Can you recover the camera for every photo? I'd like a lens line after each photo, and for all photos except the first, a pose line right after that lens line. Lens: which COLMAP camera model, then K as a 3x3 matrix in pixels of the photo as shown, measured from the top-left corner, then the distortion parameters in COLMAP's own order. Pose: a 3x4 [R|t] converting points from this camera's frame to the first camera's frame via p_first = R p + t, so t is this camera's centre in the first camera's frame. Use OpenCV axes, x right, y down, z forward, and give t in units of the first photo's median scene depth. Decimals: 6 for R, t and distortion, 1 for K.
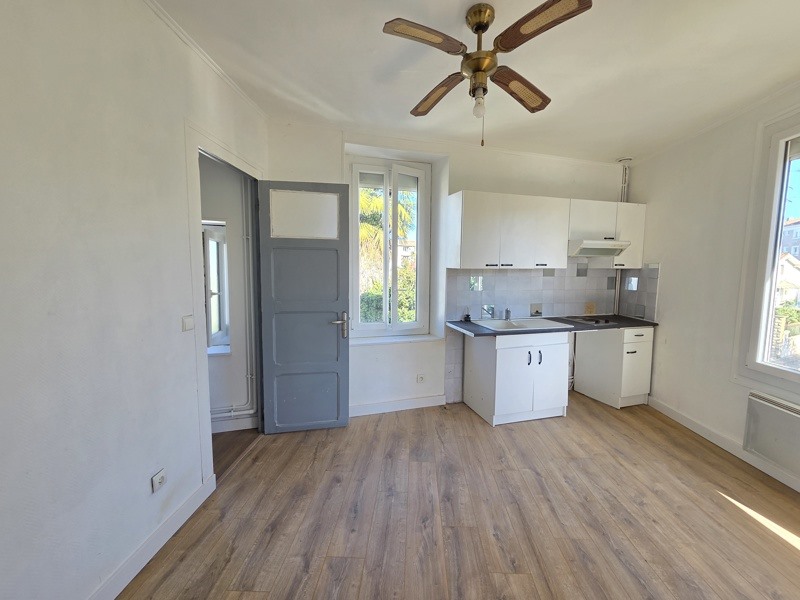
lens RADIAL K [[339.1, 0, 400.0], [0, 339.1, 300.0], [0, 0, 1]] dist [-0.000396, -0.000120]
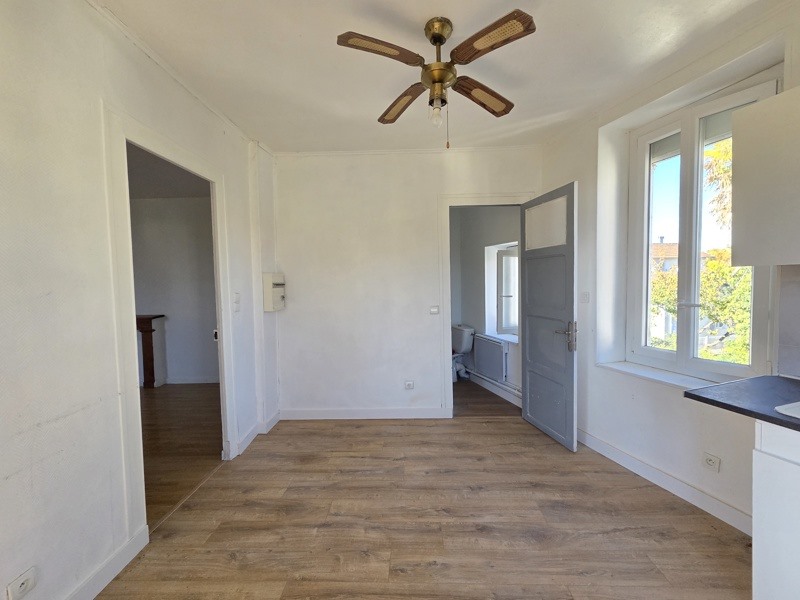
lens RADIAL K [[339.1, 0, 400.0], [0, 339.1, 300.0], [0, 0, 1]] dist [-0.000396, -0.000120]
pose [[-0.018671, 0.051240, -0.998512, 0.966180], [-0.070649, 0.996122, 0.052439, -0.052960], [0.997326, 0.071523, -0.014978, 0.715027]]
